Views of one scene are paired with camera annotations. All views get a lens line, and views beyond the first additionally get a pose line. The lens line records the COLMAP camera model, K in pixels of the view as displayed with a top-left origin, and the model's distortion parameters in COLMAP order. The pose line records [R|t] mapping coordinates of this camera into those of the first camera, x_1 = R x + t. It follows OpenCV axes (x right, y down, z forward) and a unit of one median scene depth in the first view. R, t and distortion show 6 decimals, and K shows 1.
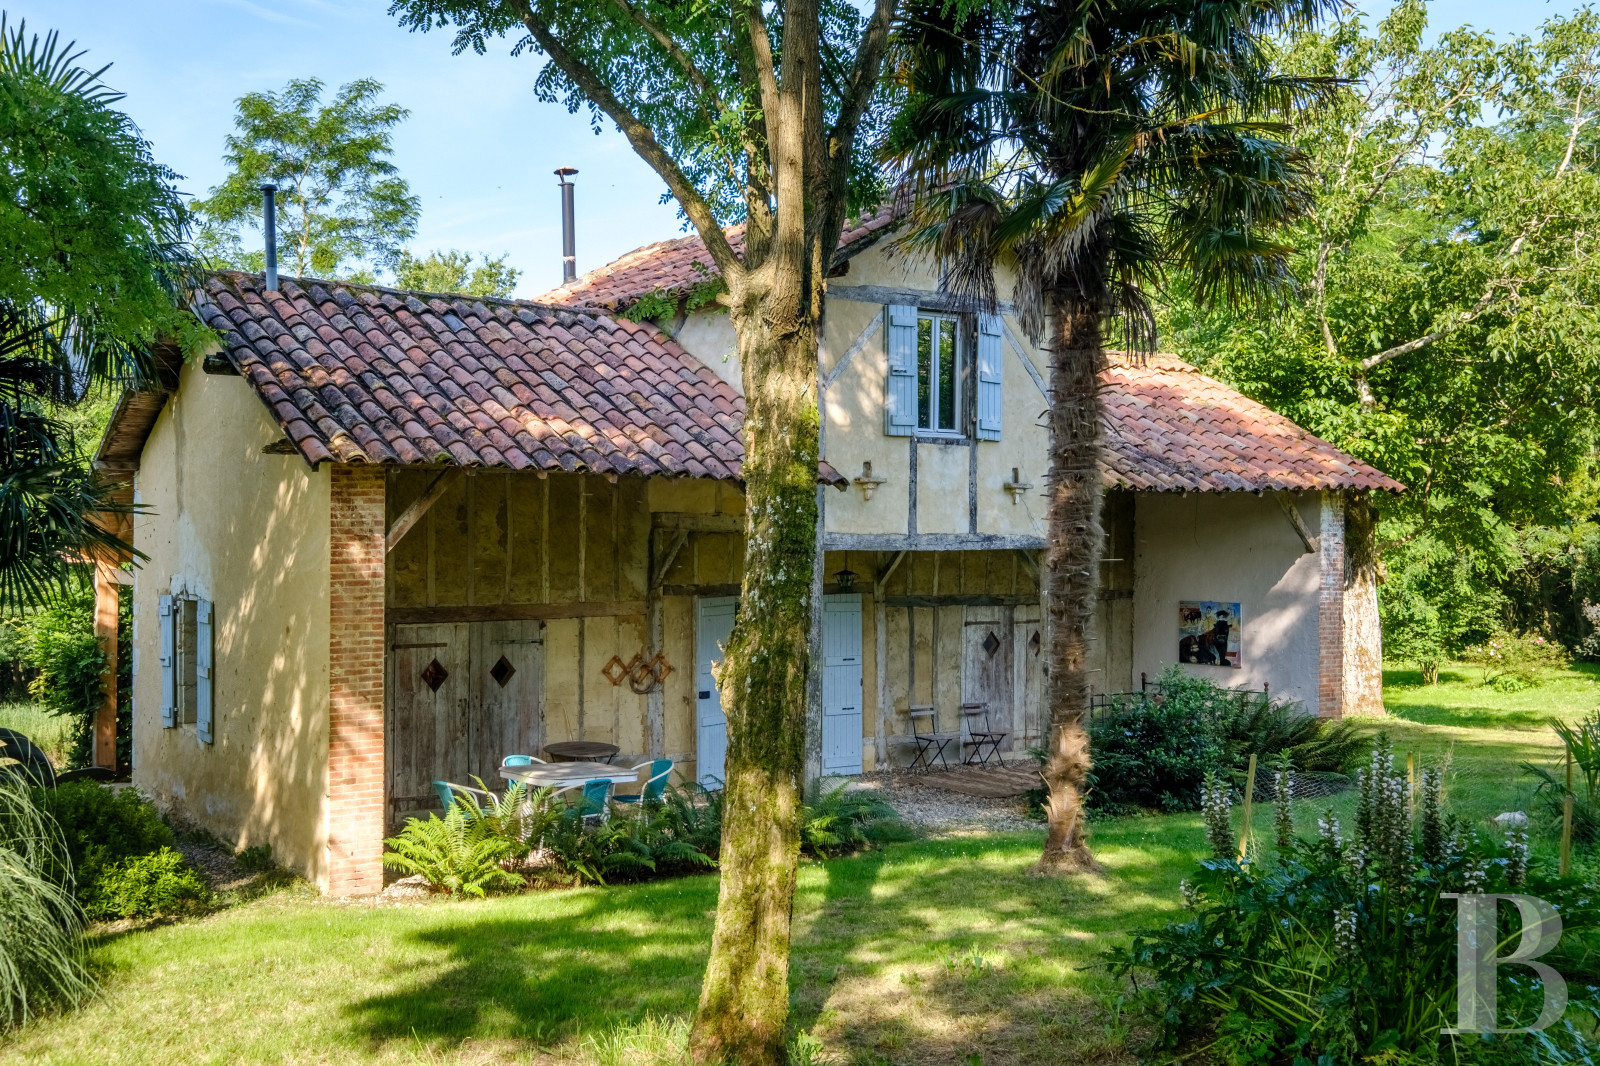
lens RADIAL K [[1912.5, 0, 799.2], [0, 1912.5, 527.7], [0, 0, 1]] dist [0.025923, 0.000000]
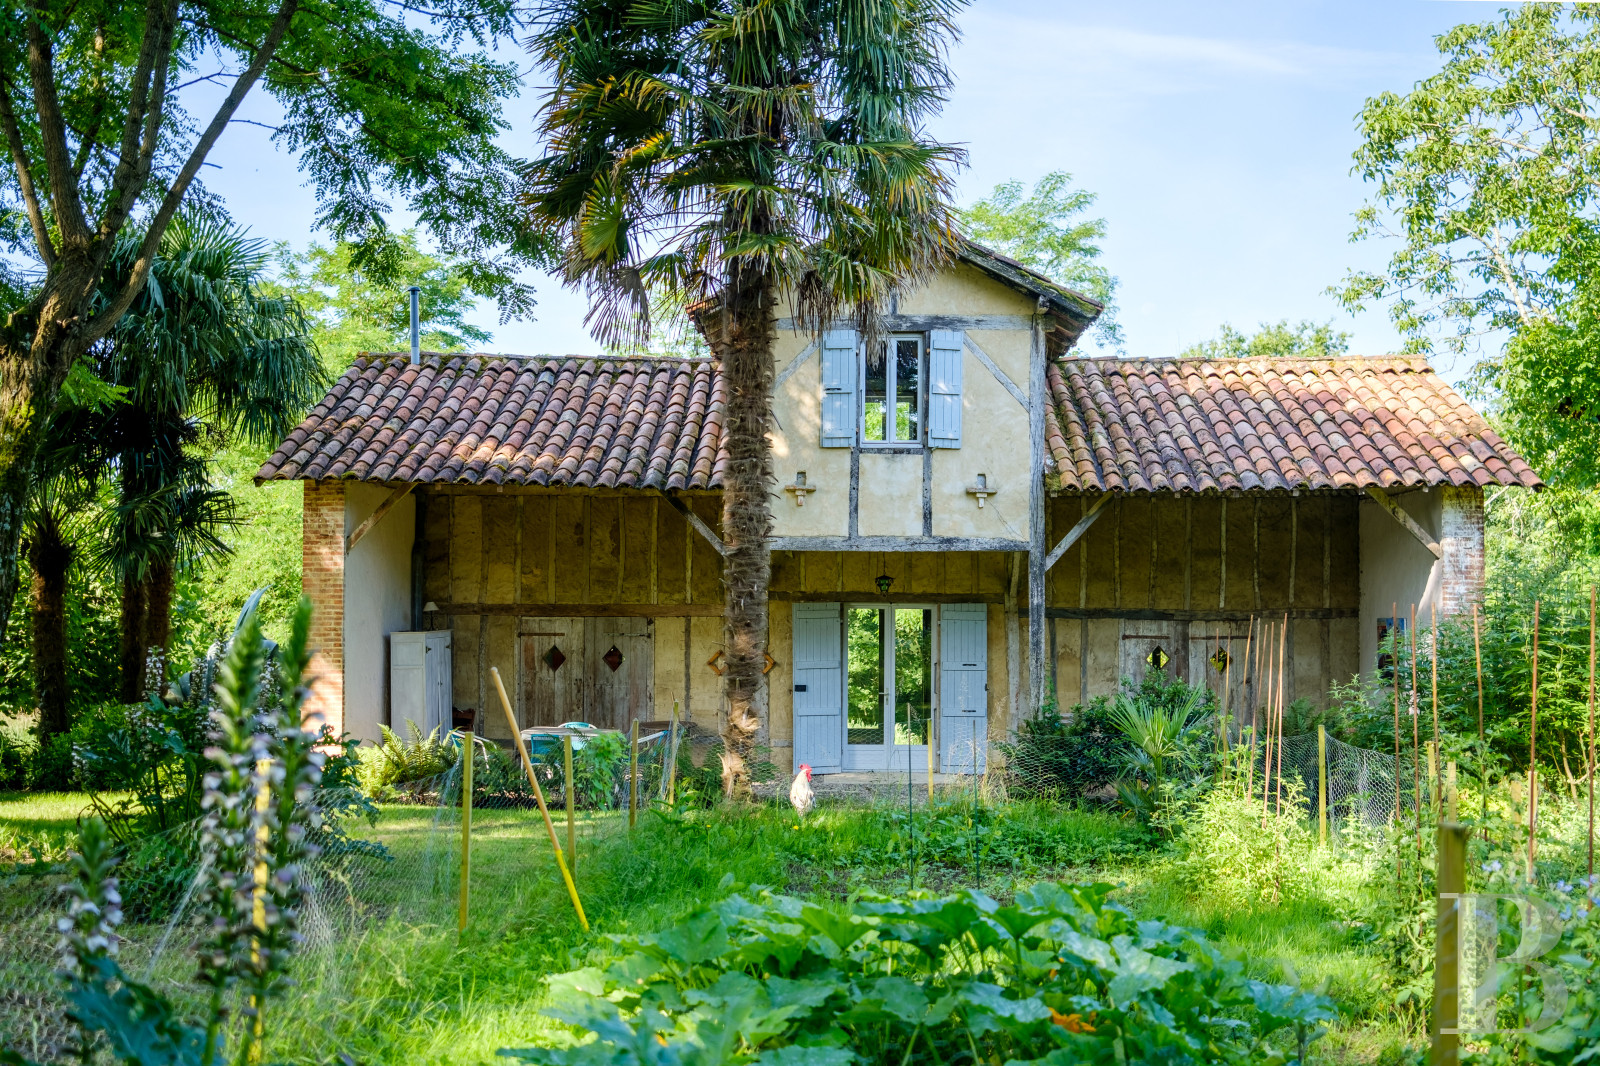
lens RADIAL K [[1912.5, 0, 802.0], [0, 1912.5, 540.2], [0, 0, 1]] dist [0.025923, 0.000000]
pose [[0.773070, -0.024233, -0.633858, 0.716616], [-0.004429, 0.999039, -0.043595, 0.052556], [0.634305, 0.036509, 0.772220, 0.129414]]
